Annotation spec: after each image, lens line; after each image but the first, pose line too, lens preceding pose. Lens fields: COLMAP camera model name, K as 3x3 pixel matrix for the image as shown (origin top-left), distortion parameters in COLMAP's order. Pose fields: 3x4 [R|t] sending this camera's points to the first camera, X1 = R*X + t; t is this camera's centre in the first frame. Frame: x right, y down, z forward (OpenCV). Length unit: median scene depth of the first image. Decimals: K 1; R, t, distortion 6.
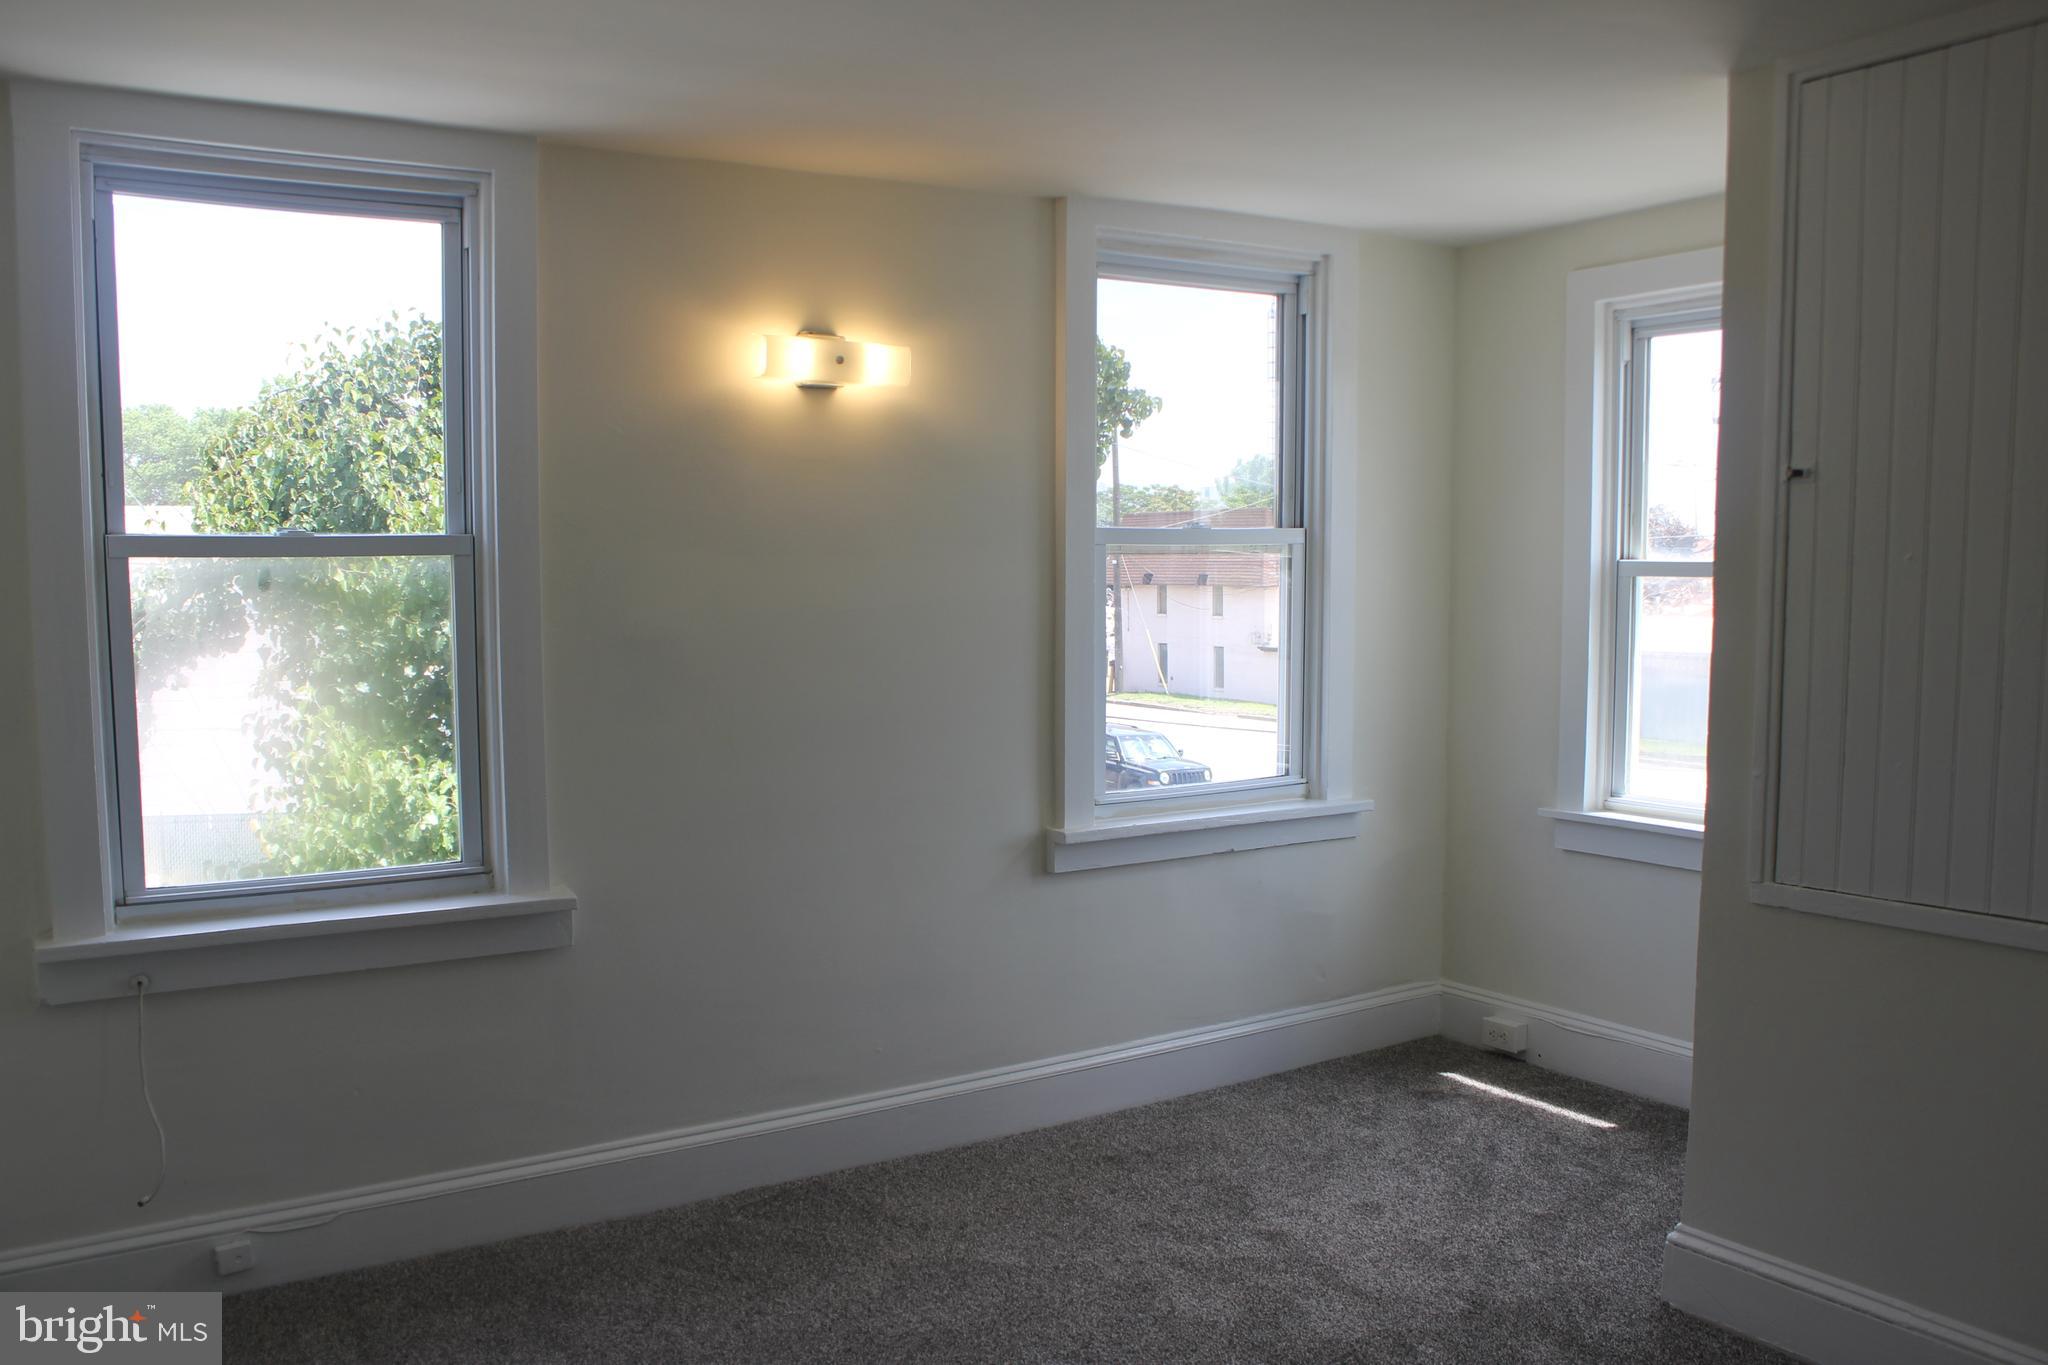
lens RADIAL K [[1731.9, 0, 1019.7], [0, 1731.9, 740.9], [0, 0, 1]] dist [-0.165099, 0.140861]
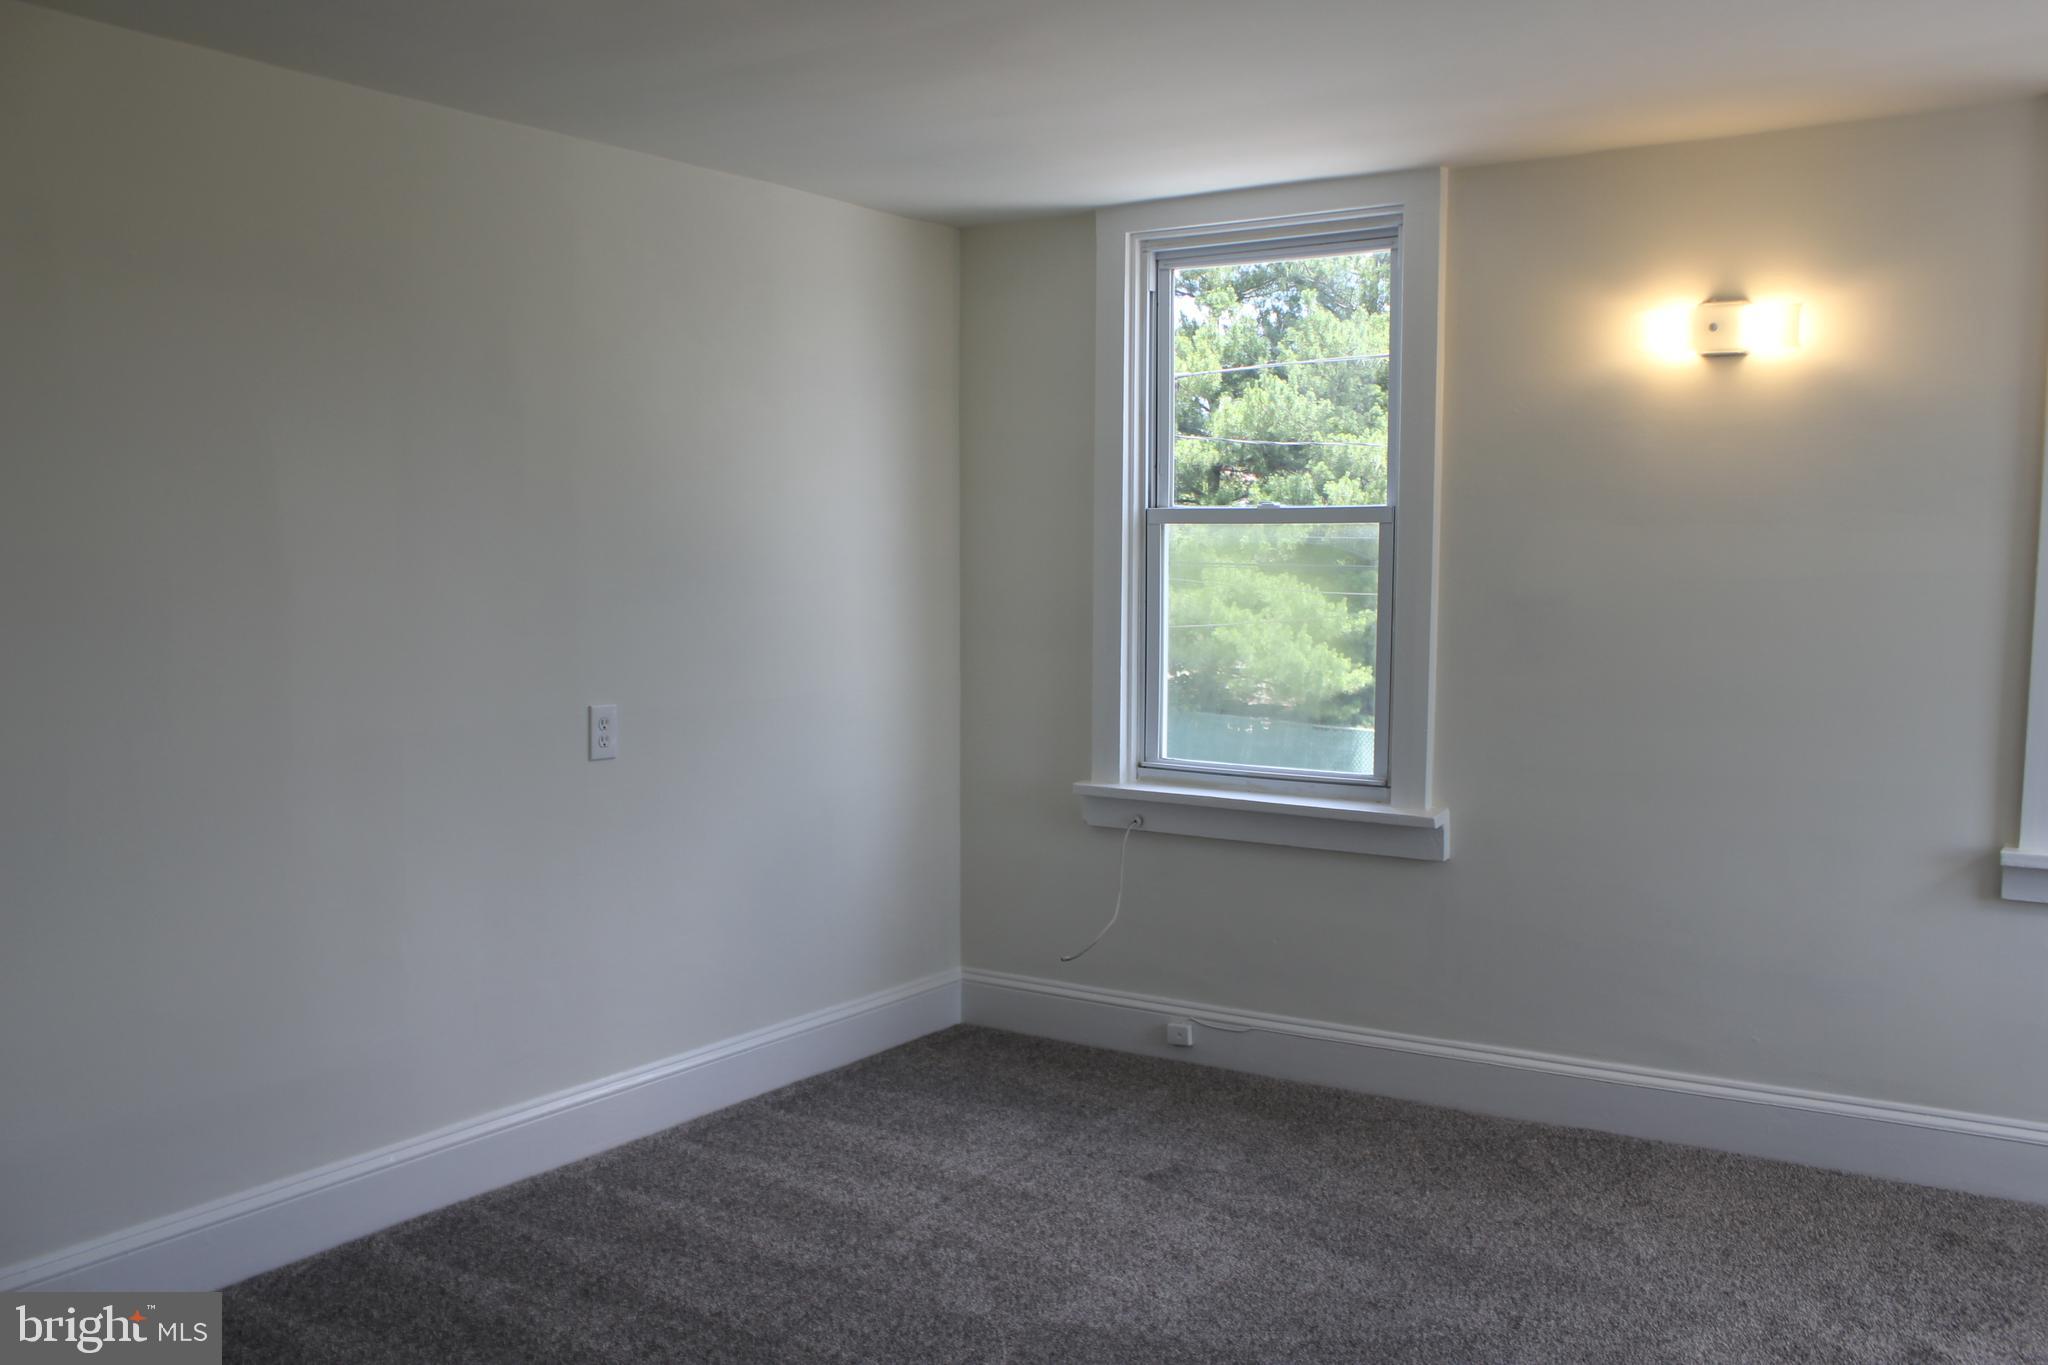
lens RADIAL K [[1731.9, 0, 1019.7], [0, 1731.9, 740.9], [0, 0, 1]] dist [-0.165099, 0.140861]
pose [[0.389939, 0.101756, -0.915201, 0.705879], [-0.091911, 0.993214, 0.071269, -0.018158], [0.916242, 0.056326, 0.396645, 0.284112]]
